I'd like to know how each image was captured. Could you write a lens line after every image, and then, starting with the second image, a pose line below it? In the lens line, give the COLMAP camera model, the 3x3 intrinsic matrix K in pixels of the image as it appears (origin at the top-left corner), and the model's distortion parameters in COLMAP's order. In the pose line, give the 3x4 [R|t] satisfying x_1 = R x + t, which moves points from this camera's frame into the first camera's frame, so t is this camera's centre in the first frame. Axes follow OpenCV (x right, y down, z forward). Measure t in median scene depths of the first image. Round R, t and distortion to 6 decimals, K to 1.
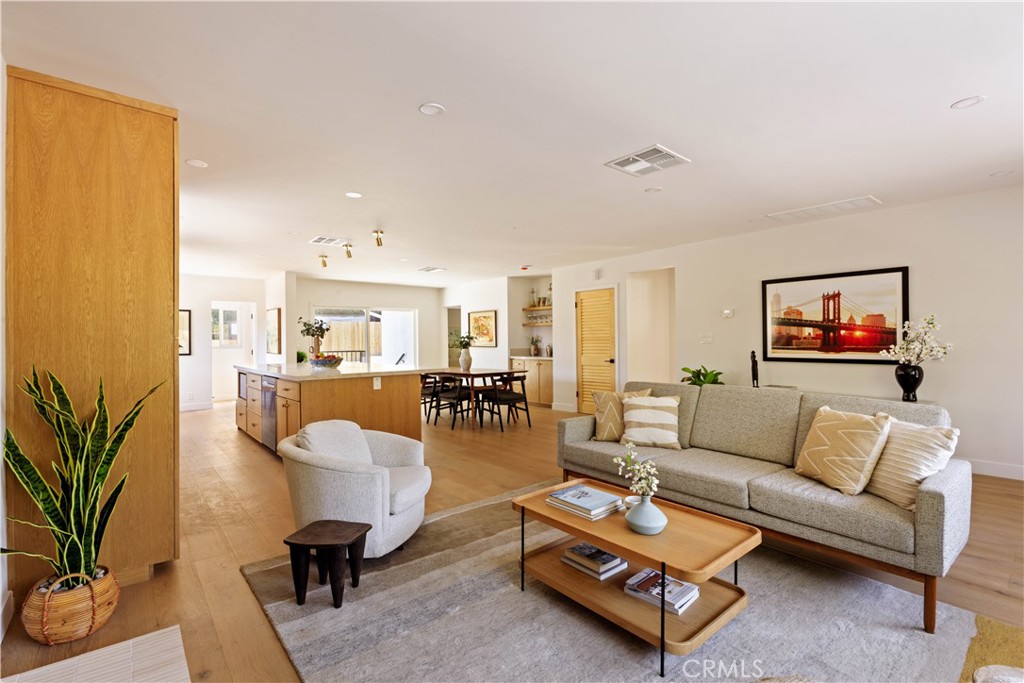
lens RADIAL K [[472.2, 0, 510.7], [0, 472.2, 338.6], [0, 0, 1]] dist [0.002601, 0.000318]
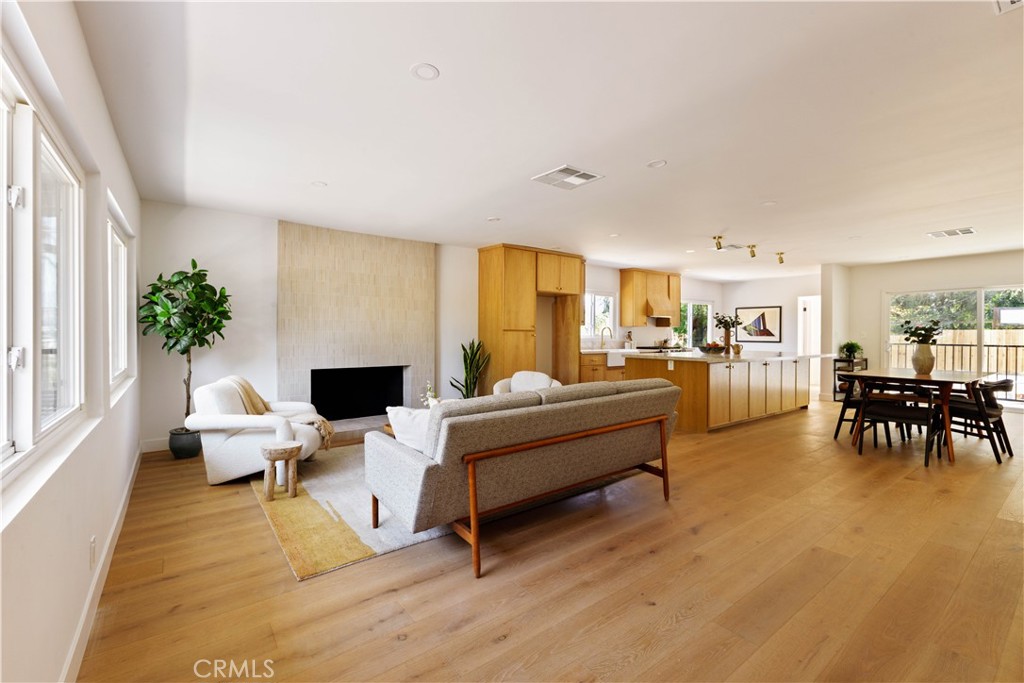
lens RADIAL K [[435.8, 0, 504.8], [0, 435.8, 337.4], [0, 0, 1]] dist [0.000519, -0.000950]
pose [[-0.050128, 0.020084, -0.998541, 0.773641], [0.002173, 0.999798, 0.020000, -0.004812], [0.998740, -0.001167, -0.050162, 0.514392]]
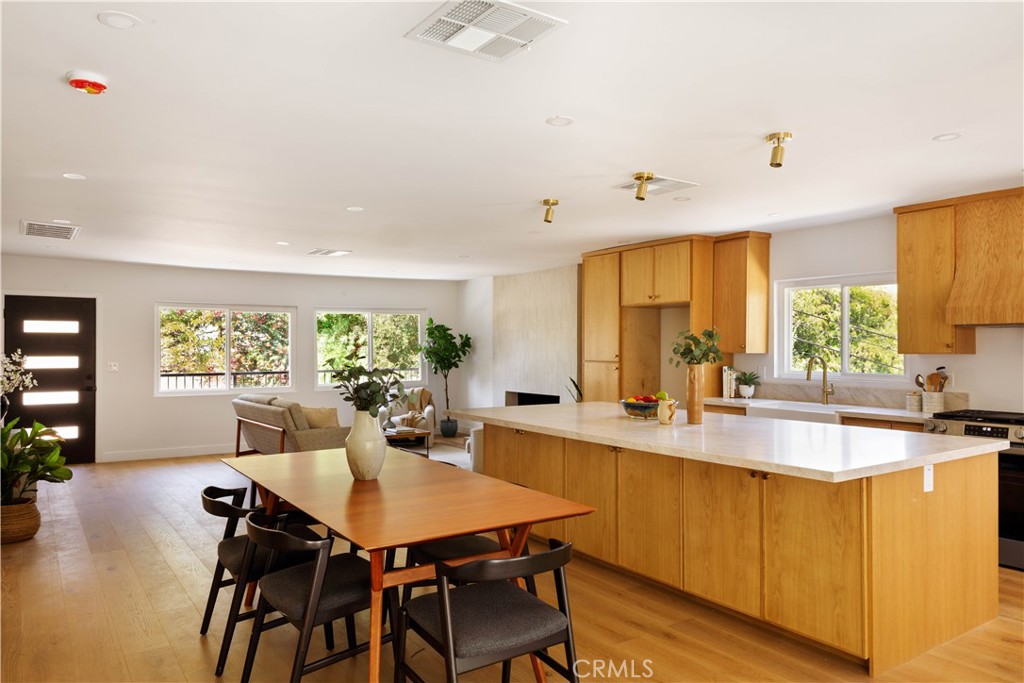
lens RADIAL K [[706.9, 0, 510.2], [0, 706.9, 341.8], [0, 0, 1]] dist [-0.001978, -0.001386]
pose [[-0.995281, 0.013857, 0.096044, -0.300416], [0.012556, 0.999821, -0.014134, -0.021401], [-0.096223, -0.012862, -0.995277, 1.881016]]
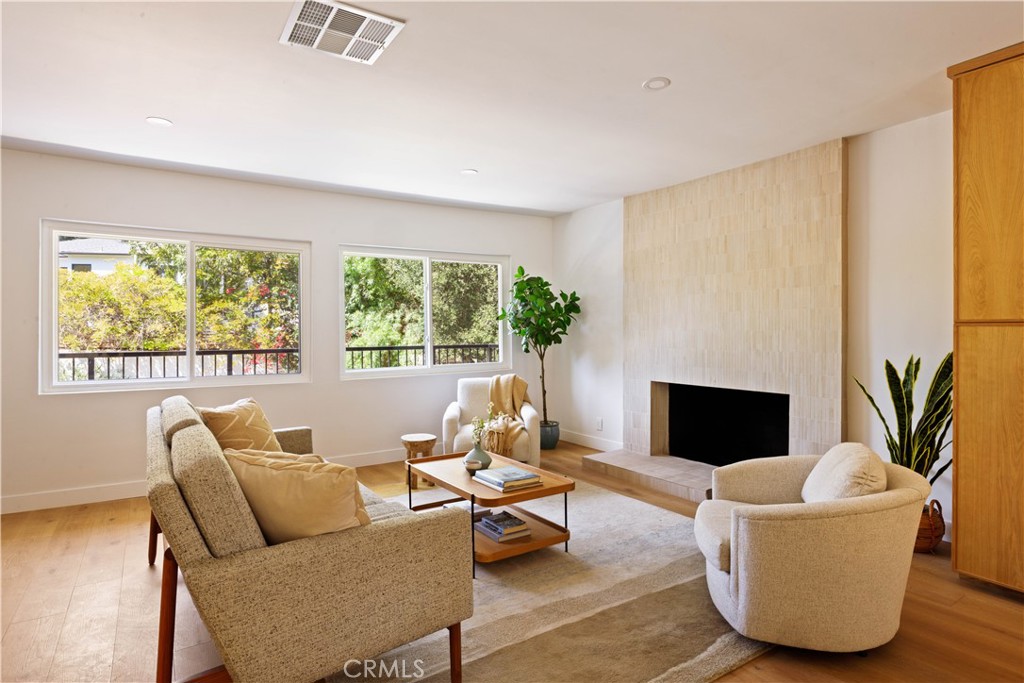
lens RADIAL K [[554.7, 0, 509.0], [0, 554.7, 331.0], [0, 0, 1]] dist [-0.005512, -0.000684]
pose [[-0.992931, 0.013832, 0.117885, 0.006684], [0.013217, 0.999895, -0.005999, 0.003324], [-0.117956, -0.004398, -0.993009, 0.959062]]
